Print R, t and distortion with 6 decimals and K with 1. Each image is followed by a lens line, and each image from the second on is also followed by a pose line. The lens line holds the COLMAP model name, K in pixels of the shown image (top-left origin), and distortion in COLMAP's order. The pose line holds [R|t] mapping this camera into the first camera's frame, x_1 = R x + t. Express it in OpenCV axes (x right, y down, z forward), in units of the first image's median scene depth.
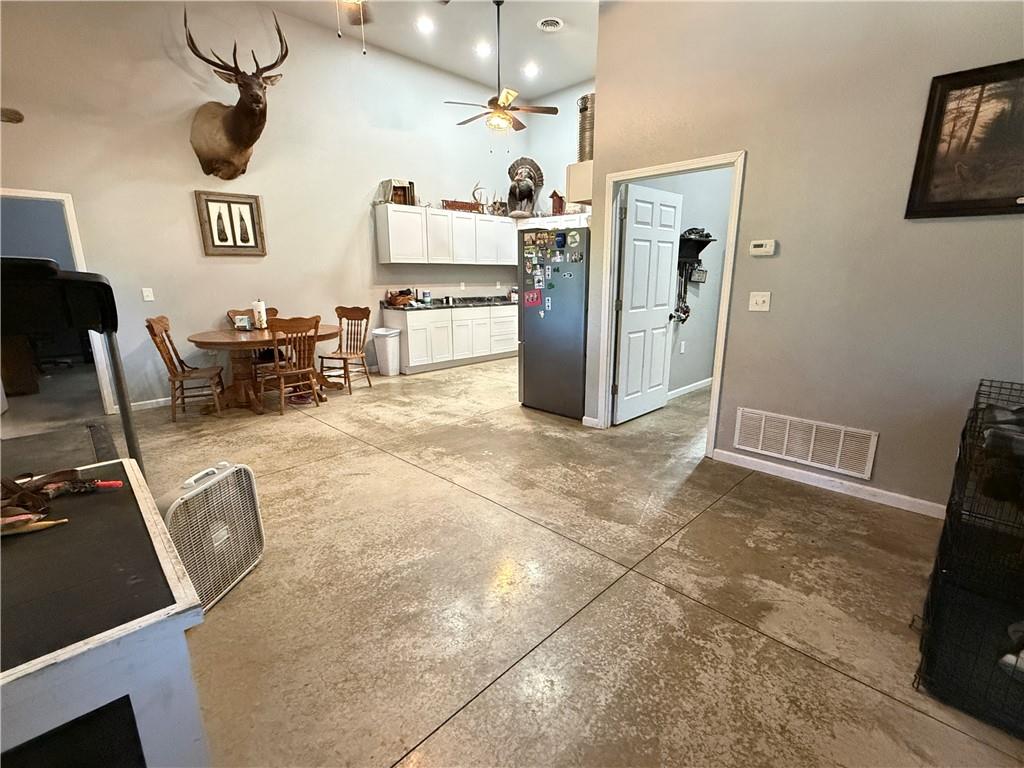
lens RADIAL K [[472.7, 0, 512.2], [0, 472.7, 386.1], [0, 0, 1]] dist [0.001859, -0.002247]
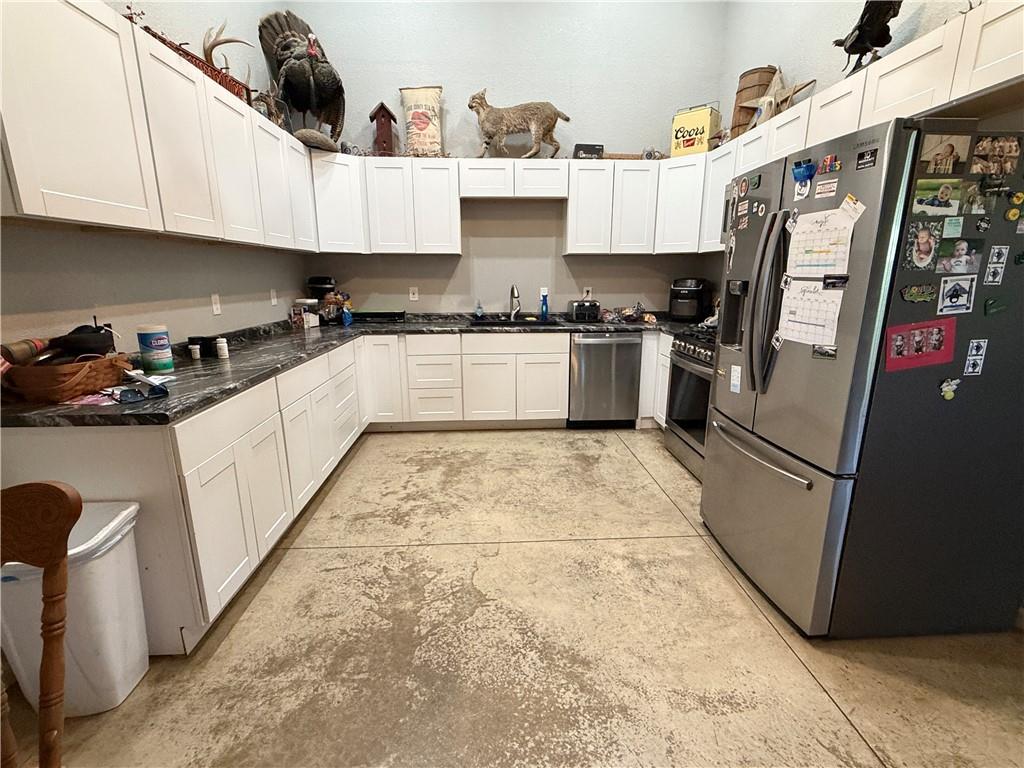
lens RADIAL K [[472.7, 0, 509.8], [0, 472.7, 387.5], [0, 0, 1]] dist [0.001859, -0.002247]
pose [[0.667733, -0.171569, 0.724359, -0.389034], [0.169639, 0.982545, 0.076345, -0.230905], [-0.724814, 0.071901, 0.685183, 0.989110]]
